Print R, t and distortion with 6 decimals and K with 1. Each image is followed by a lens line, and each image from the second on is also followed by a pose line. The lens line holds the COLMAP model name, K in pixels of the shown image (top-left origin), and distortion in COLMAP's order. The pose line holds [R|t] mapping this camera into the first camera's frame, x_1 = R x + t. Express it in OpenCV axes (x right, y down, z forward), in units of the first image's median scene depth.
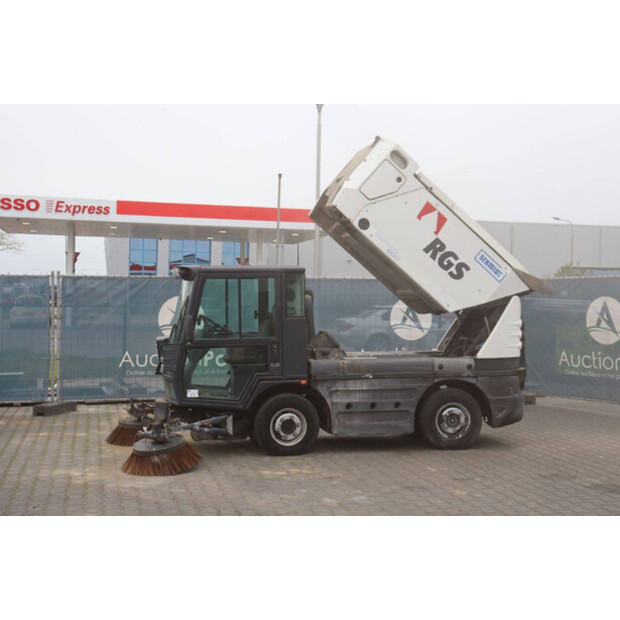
lens RADIAL K [[873.5, 0, 309.2], [0, 873.5, 307.8], [0, 0, 1]] dist [0.089865, 0.000000]
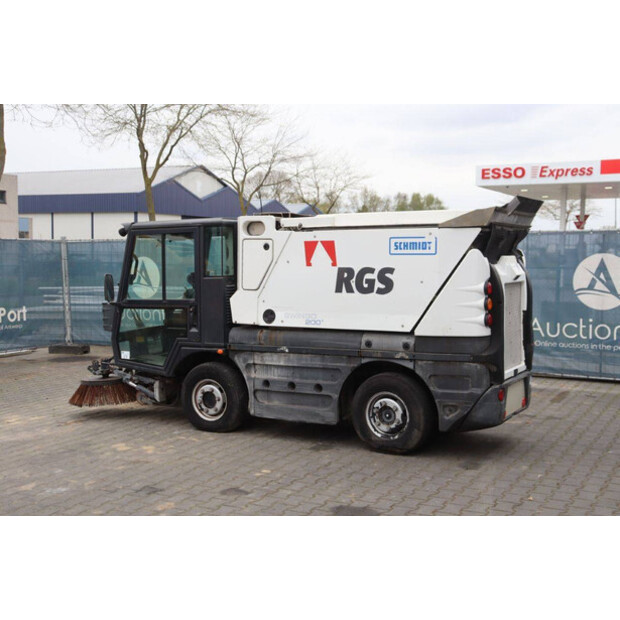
lens RADIAL K [[802.6, 0, 312.0], [0, 802.6, 308.6], [0, 0, 1]] dist [0.053467, 0.000000]
pose [[0.751019, 0.033990, -0.659405, 0.577652], [-0.003292, 0.998854, 0.047738, 0.003638], [0.660272, -0.033682, 0.750271, 0.445600]]
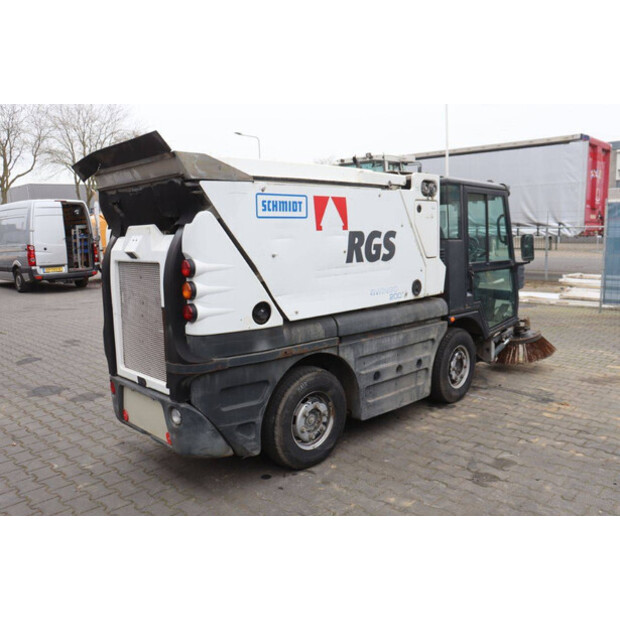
lens RADIAL K [[544.0, 0, 313.7], [0, 544.0, 308.8], [0, 0, 1]] dist [-0.115390, 0.058238]
pose [[-0.839288, 0.097024, -0.534961, 0.381932], [0.014580, 0.987611, 0.156245, -0.006453], [0.543492, 0.123335, -0.830304, 1.335125]]
